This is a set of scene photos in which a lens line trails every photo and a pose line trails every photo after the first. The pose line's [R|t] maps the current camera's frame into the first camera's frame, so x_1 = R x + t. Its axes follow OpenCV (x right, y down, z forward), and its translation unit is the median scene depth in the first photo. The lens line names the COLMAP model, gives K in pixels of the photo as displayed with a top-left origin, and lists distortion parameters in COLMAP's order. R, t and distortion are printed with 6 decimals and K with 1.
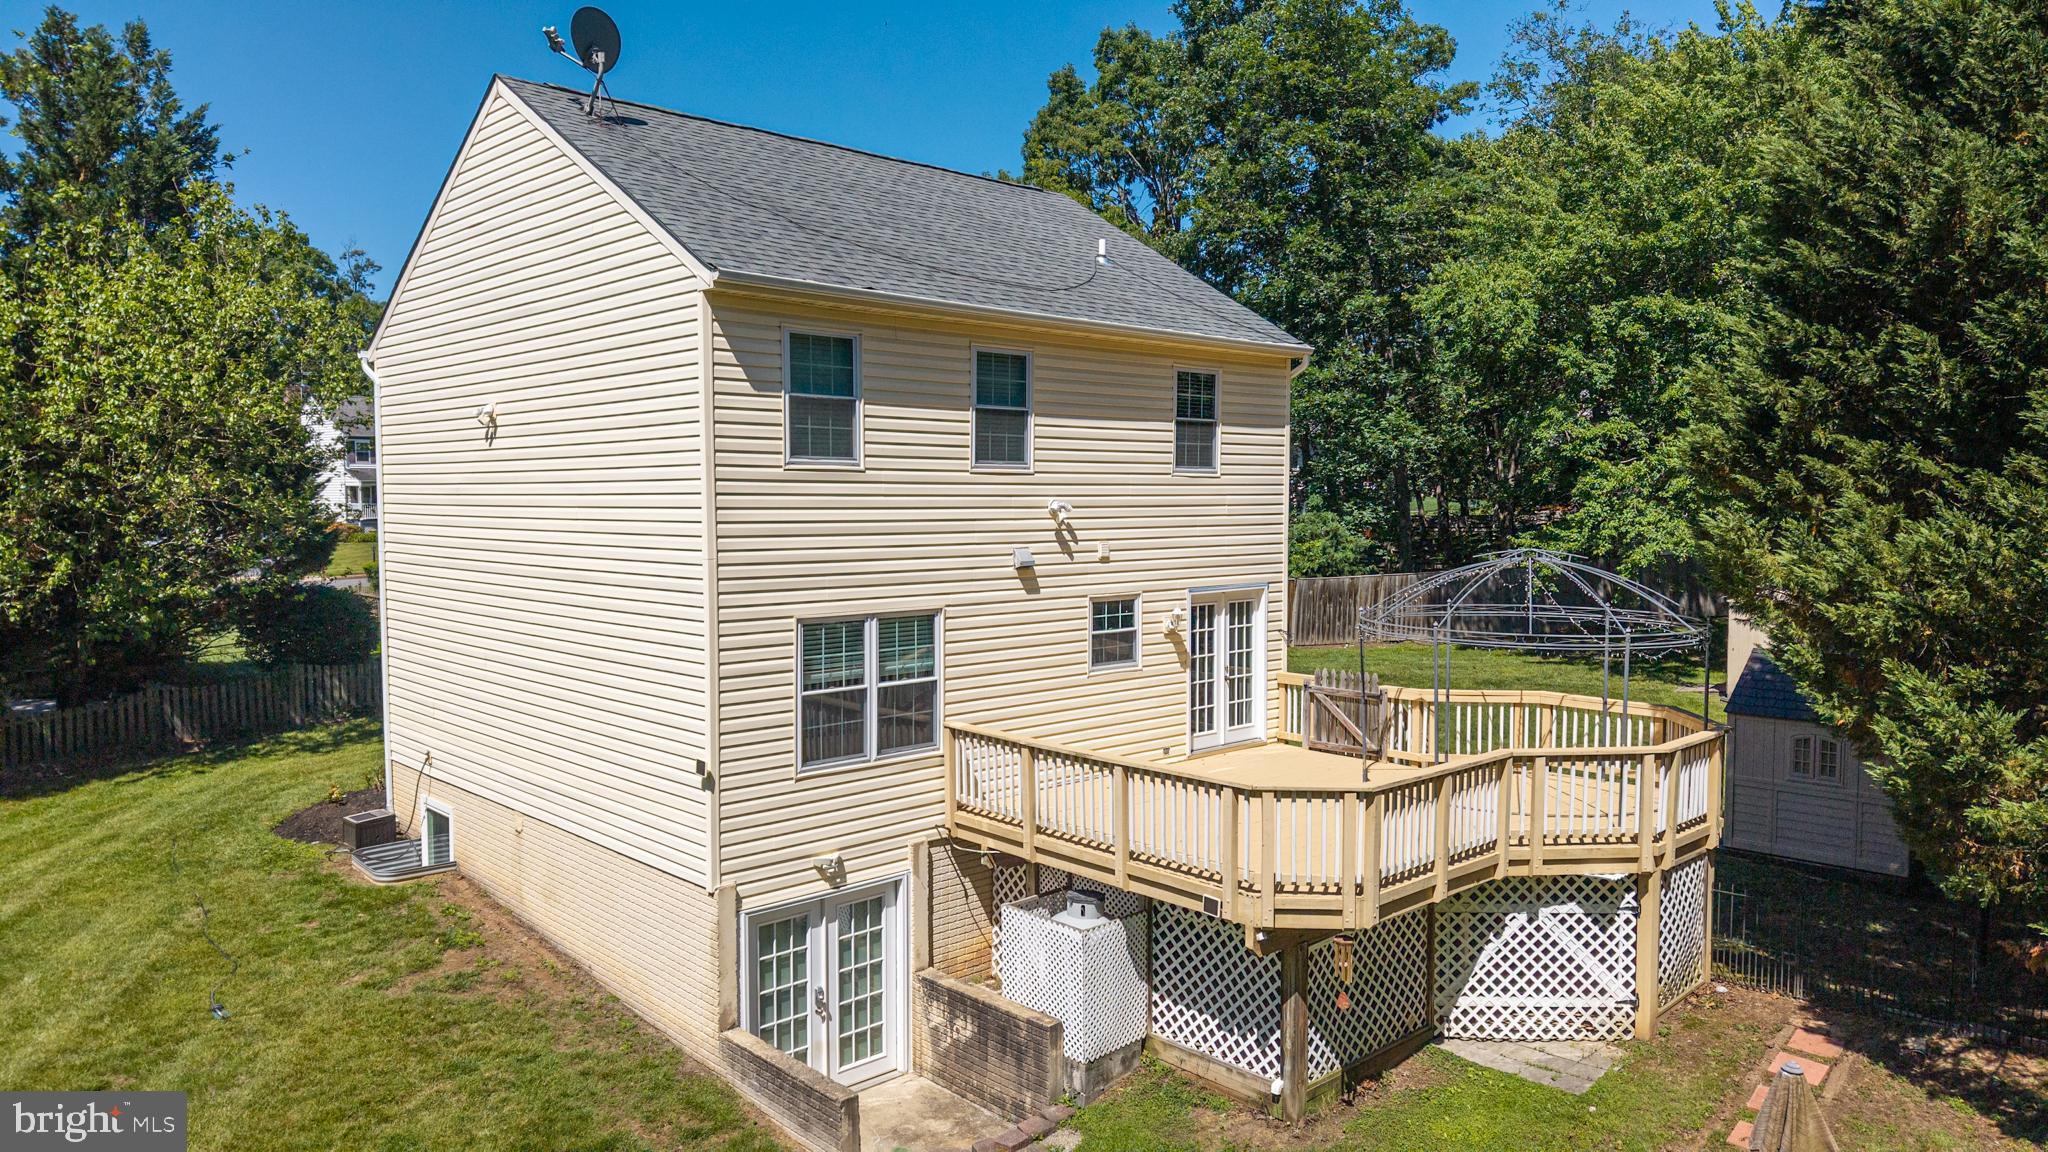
lens RADIAL K [[1368.3, 0, 1044.5], [0, 1368.3, 569.1], [0, 0, 1]] dist [0.004770, -0.003276]
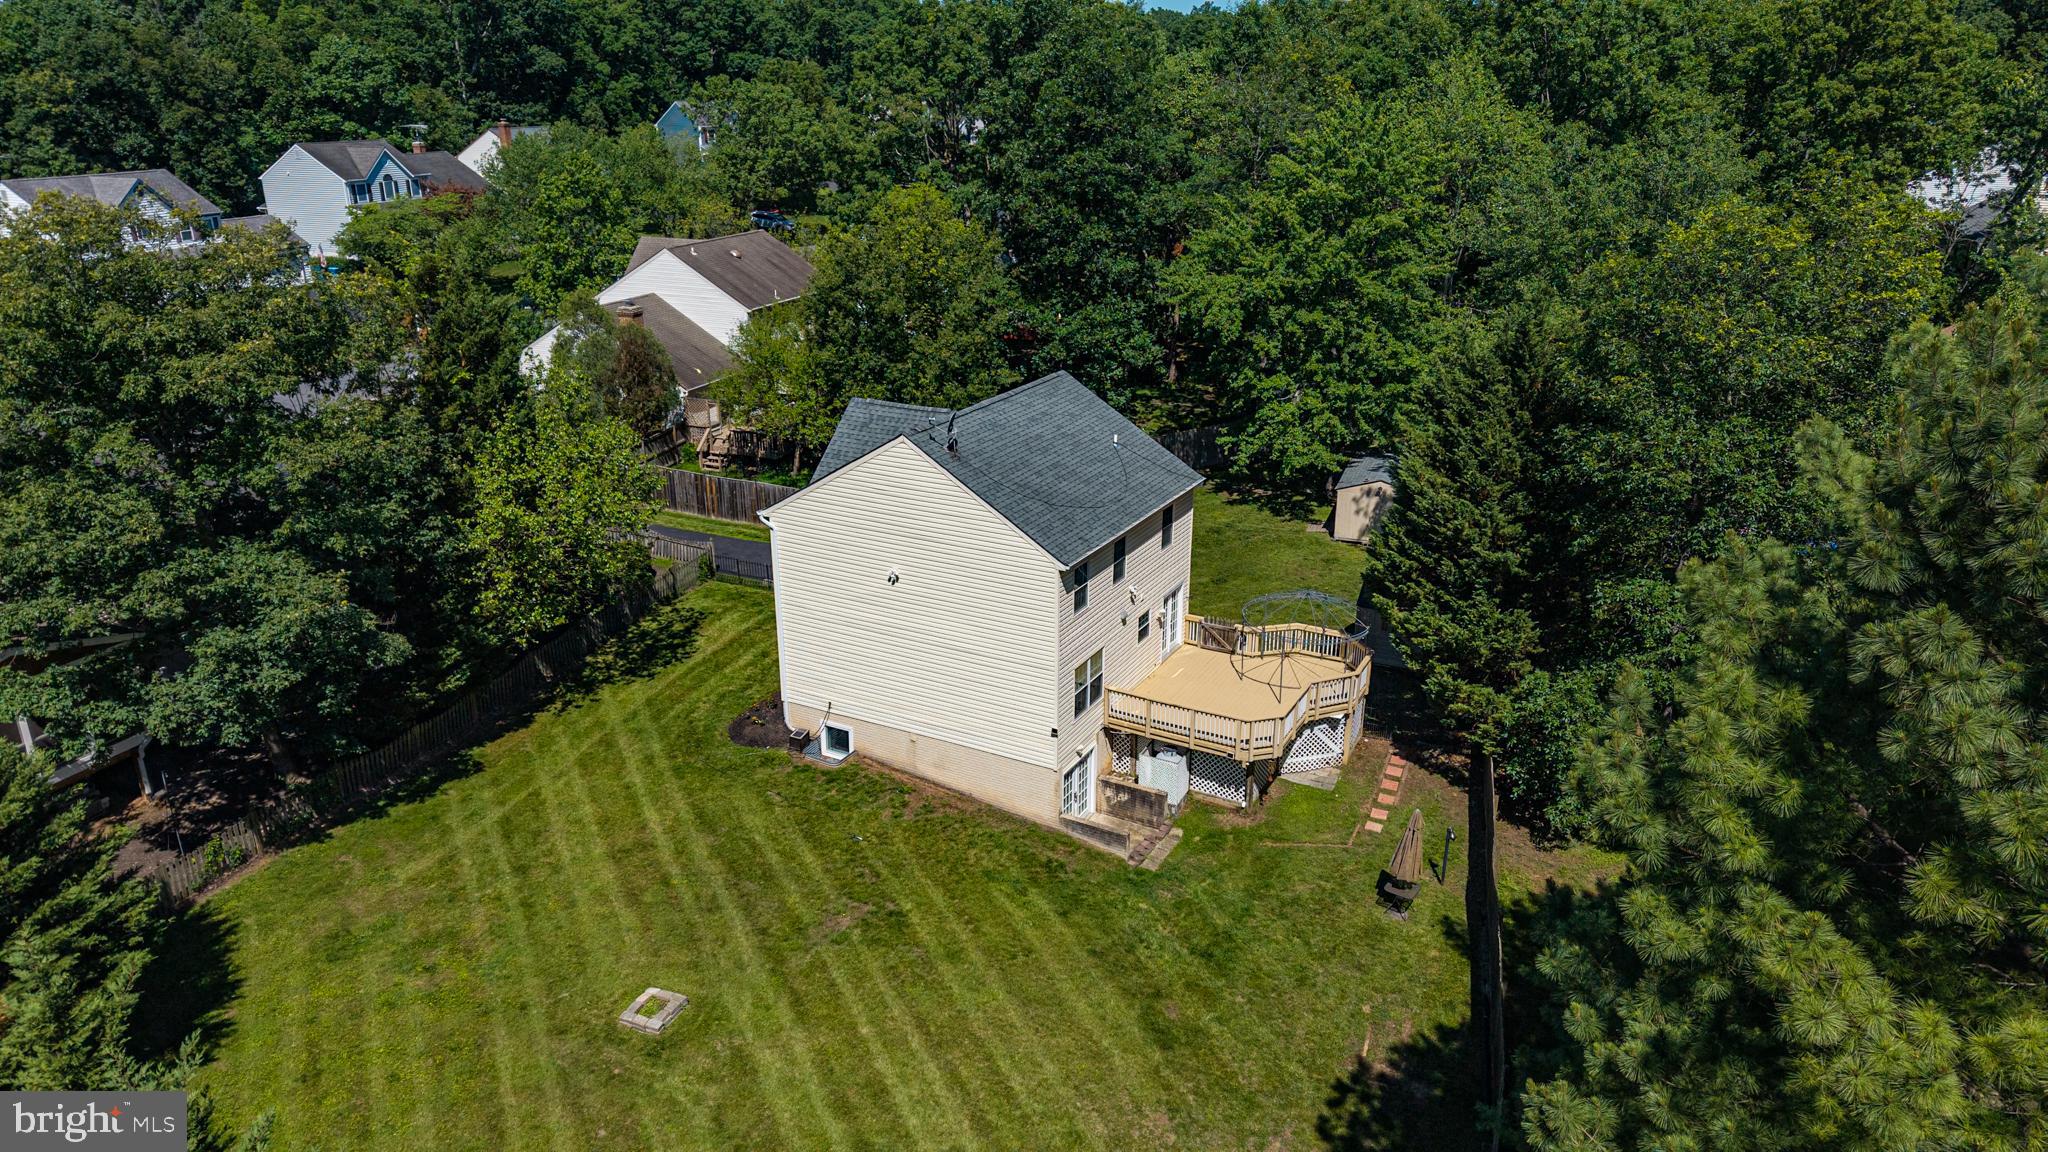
lens RADIAL K [[1368.3, 0, 1044.5], [0, 1368.3, 569.1], [0, 0, 1]] dist [0.004770, -0.003276]
pose [[0.946762, -0.106840, 0.303688, -0.994402], [0.012919, 0.955174, 0.295764, -0.911452], [-0.321674, -0.276095, 0.905703, -1.299216]]
